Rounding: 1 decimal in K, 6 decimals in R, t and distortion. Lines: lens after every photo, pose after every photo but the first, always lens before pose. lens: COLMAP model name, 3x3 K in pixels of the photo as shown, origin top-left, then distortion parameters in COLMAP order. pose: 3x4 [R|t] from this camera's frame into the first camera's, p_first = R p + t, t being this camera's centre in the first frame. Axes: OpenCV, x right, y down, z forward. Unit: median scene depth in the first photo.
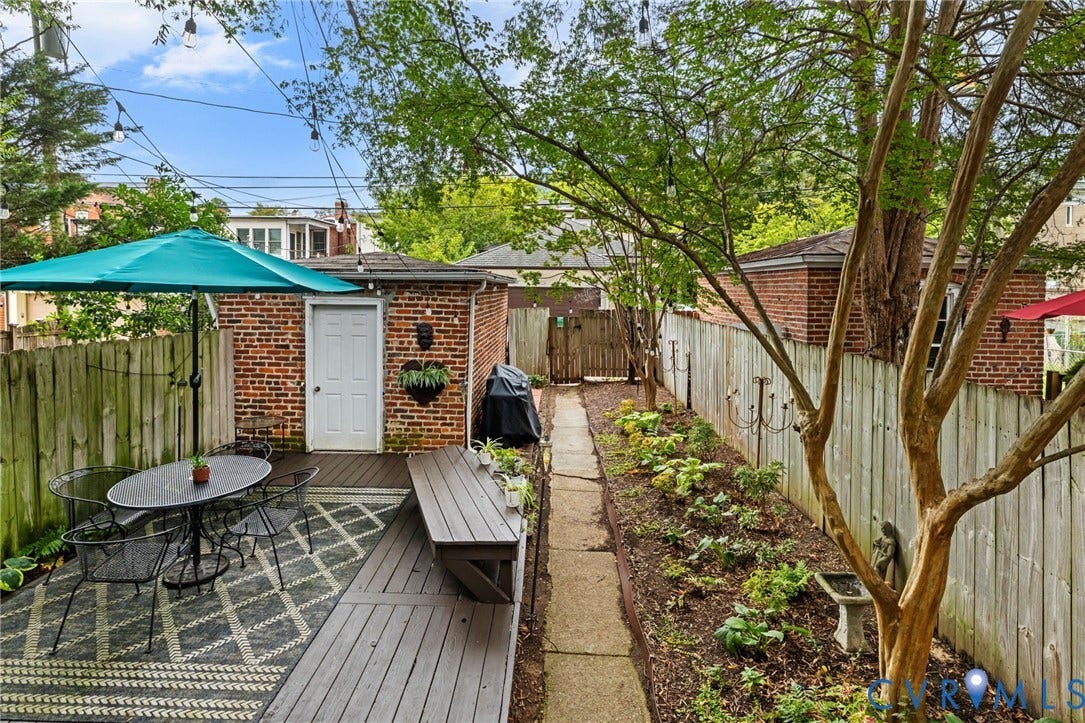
lens RADIAL K [[475.9, 0, 537.4], [0, 475.9, 296.8], [0, 0, 1]] dist [-0.002739, 0.000948]
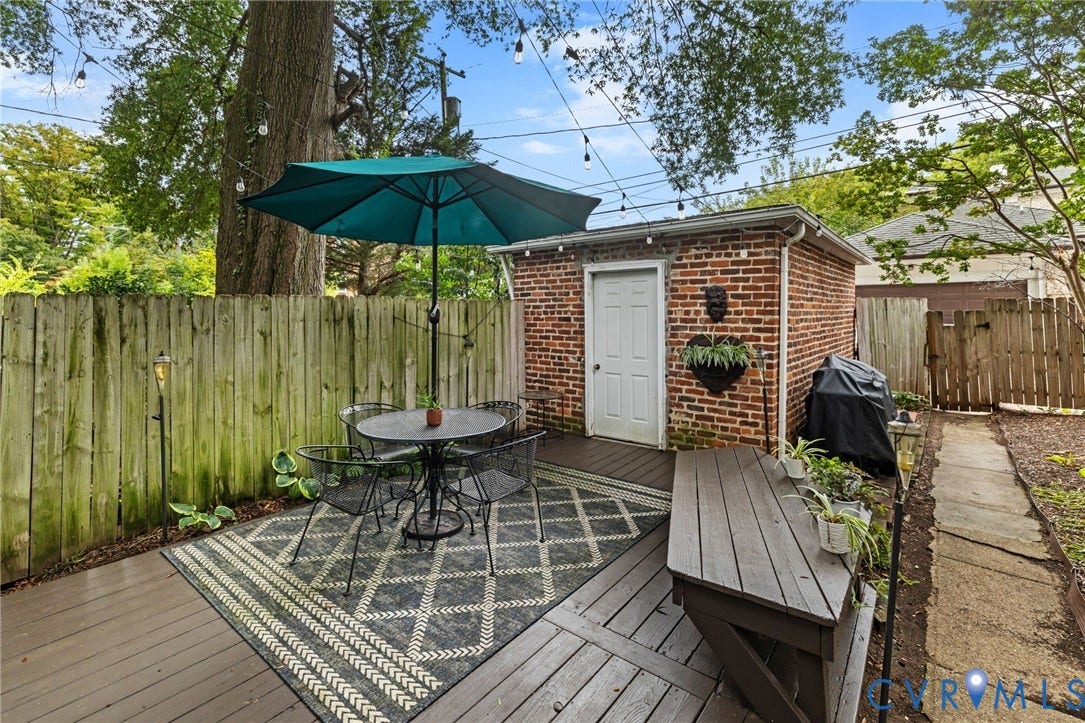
lens RADIAL K [[475.9, 0, 558.1], [0, 475.9, 305.3], [0, 0, 1]] dist [-0.002739, 0.000948]
pose [[0.800406, -0.029185, -0.598747, 0.016855], [0.004519, 0.999080, -0.042658, 0.117473], [0.599441, 0.031438, 0.799802, 0.240137]]
